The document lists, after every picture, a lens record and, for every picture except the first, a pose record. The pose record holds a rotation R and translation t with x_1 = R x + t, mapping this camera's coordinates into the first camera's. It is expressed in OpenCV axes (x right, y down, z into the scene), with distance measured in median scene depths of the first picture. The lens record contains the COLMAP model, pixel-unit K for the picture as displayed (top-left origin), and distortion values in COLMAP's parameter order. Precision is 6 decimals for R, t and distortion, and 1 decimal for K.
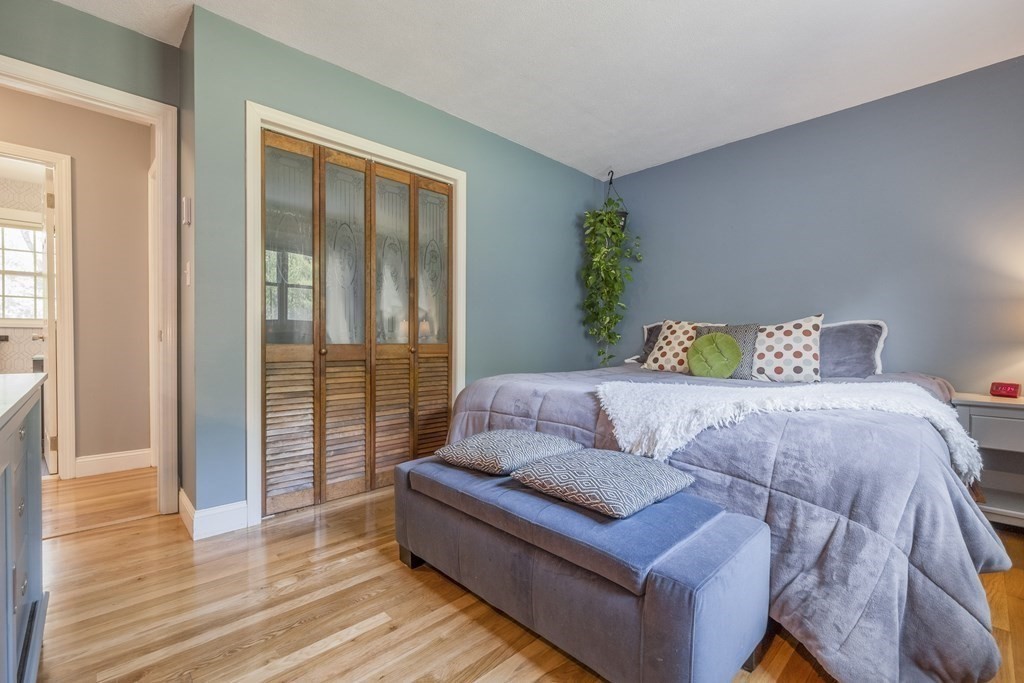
lens RADIAL K [[449.5, 0, 512.0], [0, 449.5, 341.5], [0, 0, 1]] dist [0.000934, 0.000072]
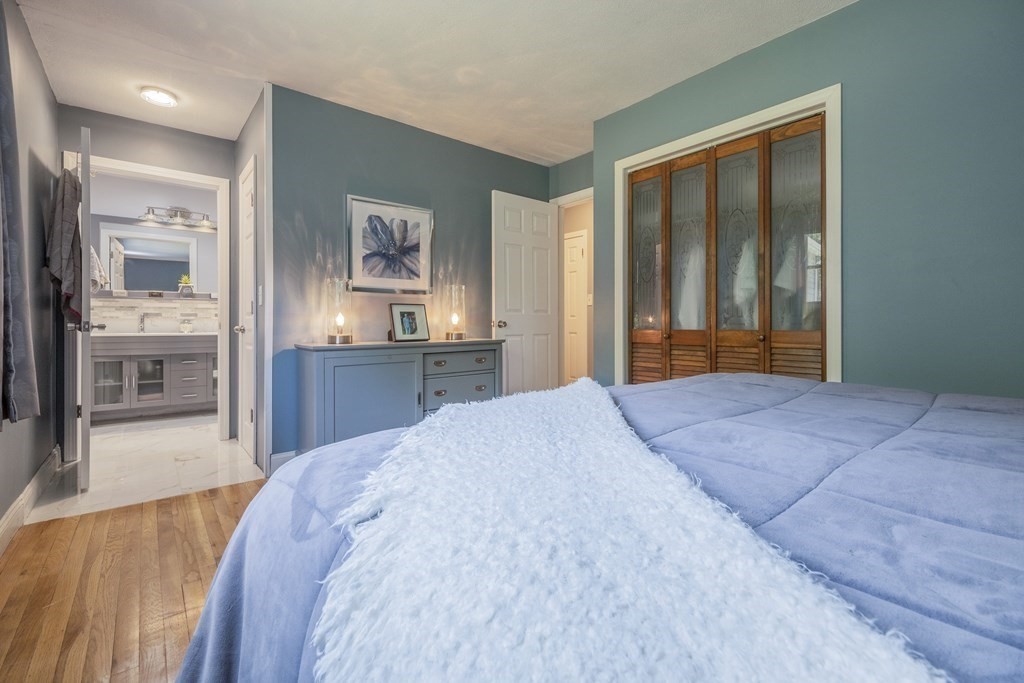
lens RADIAL K [[436.3, 0, 515.2], [0, 436.3, 327.7], [0, 0, 1]] dist [-0.000139, -0.000059]
pose [[-0.066199, -0.000979, -0.997806, 0.683400], [-0.008729, 0.999962, -0.000402, 0.004478], [0.997768, 0.008684, -0.066205, 0.628744]]
